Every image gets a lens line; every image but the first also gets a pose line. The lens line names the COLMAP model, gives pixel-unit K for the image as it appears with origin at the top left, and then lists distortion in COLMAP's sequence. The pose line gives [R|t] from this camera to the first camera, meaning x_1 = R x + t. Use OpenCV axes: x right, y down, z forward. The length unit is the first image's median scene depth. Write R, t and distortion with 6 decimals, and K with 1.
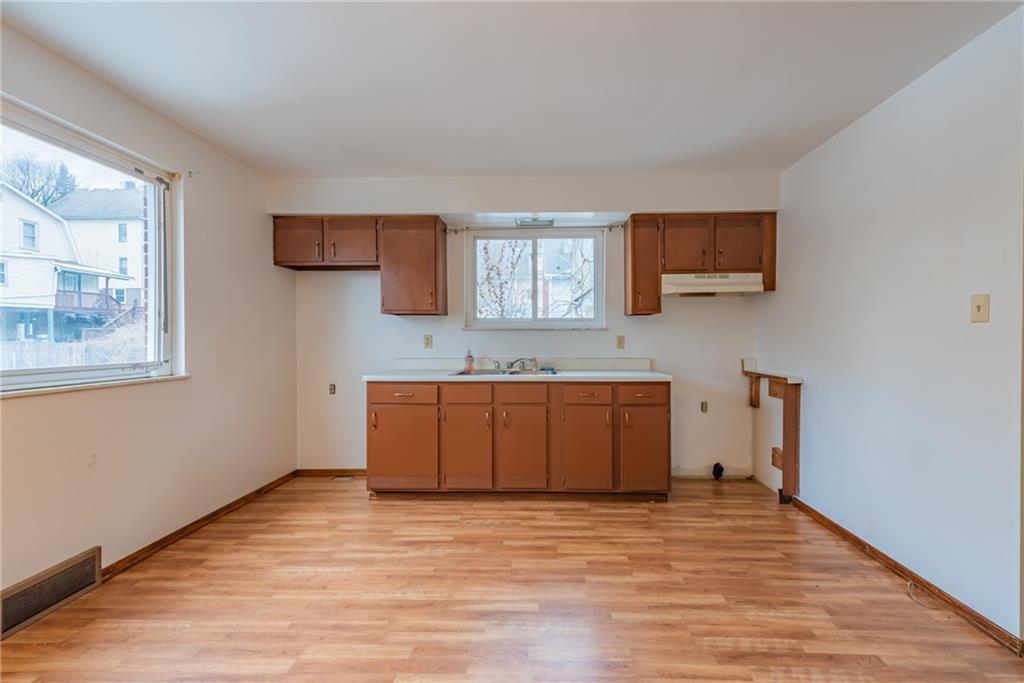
lens RADIAL K [[403.5, 0, 500.0], [0, 403.5, 330.3], [0, 0, 1]] dist [0.004426, -0.000365]
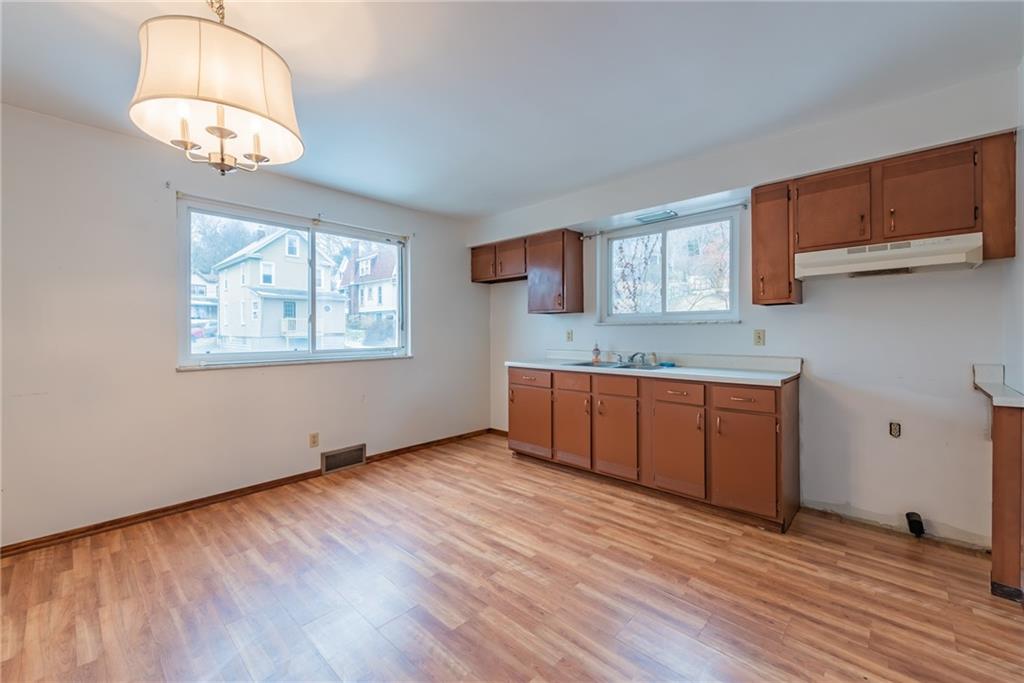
lens RADIAL K [[374.1, 0, 481.8], [0, 374.1, 317.9], [0, 0, 1]] dist [0.000969, -0.000356]
pose [[0.752800, -0.027849, -0.657660, 0.442771], [0.018658, 0.999606, -0.020971, -0.007128], [0.657985, 0.003516, 0.753023, 0.026792]]
